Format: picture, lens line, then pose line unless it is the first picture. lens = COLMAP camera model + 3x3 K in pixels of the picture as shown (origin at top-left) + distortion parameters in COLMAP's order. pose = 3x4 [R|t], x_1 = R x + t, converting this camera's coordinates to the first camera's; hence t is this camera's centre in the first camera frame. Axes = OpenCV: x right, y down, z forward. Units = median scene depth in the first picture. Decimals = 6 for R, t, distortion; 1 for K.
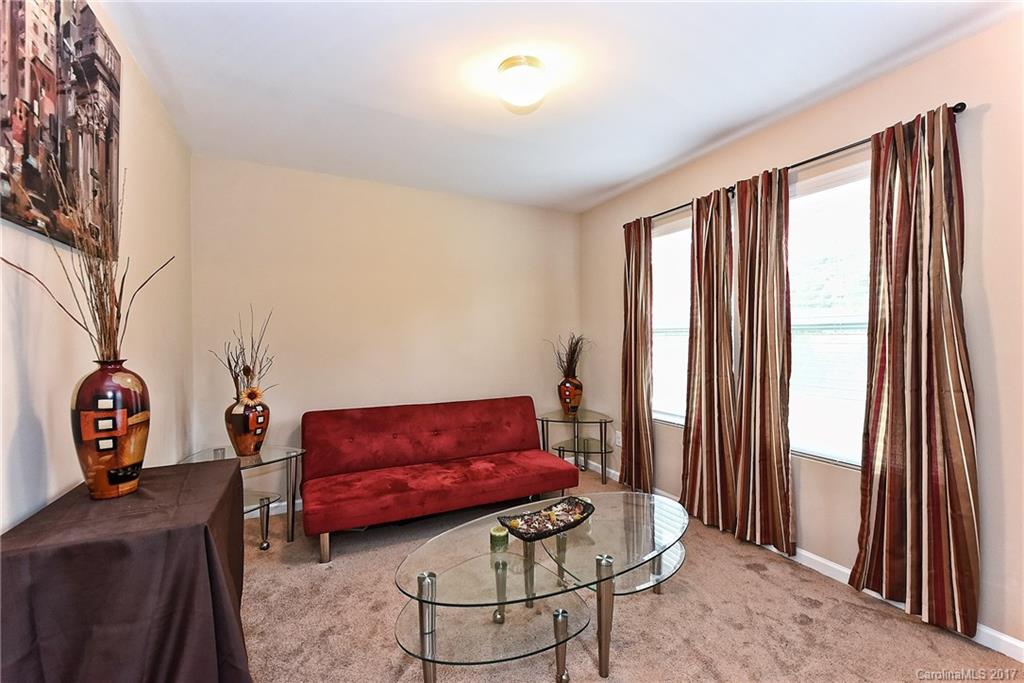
lens RADIAL K [[420.8, 0, 513.1], [0, 420.8, 339.2], [0, 0, 1]] dist [0.004272, 0.000156]
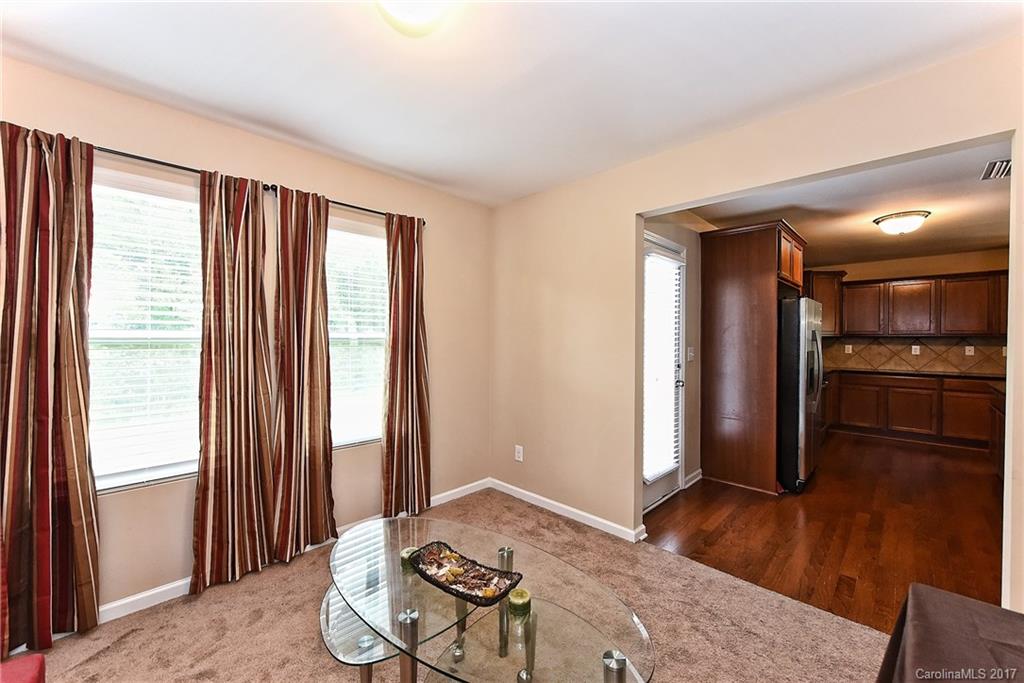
lens RADIAL K [[401.2, 0, 509.6], [0, 401.2, 339.2], [0, 0, 1]] dist [-0.001575, -0.000152]
pose [[-0.301373, 0.000327, 0.953506, -0.376615], [0.003204, 0.999995, 0.000669, -0.021426], [-0.953501, 0.003257, -0.301372, 0.618201]]
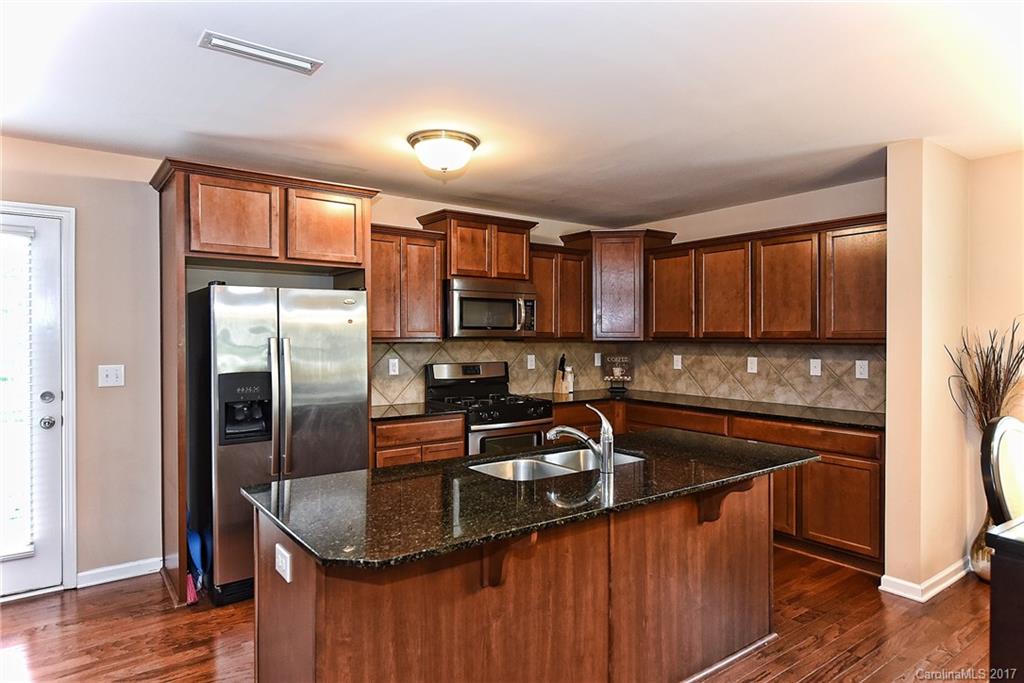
lens RADIAL K [[611.6, 0, 521.0], [0, 611.6, 338.2], [0, 0, 1]] dist [-0.001515, 0.000951]
pose [[-0.167168, 0.000978, 0.985928, -0.625960], [0.007760, 0.999970, 0.000324, -0.037002], [-0.985898, 0.007705, -0.167171, -0.733209]]
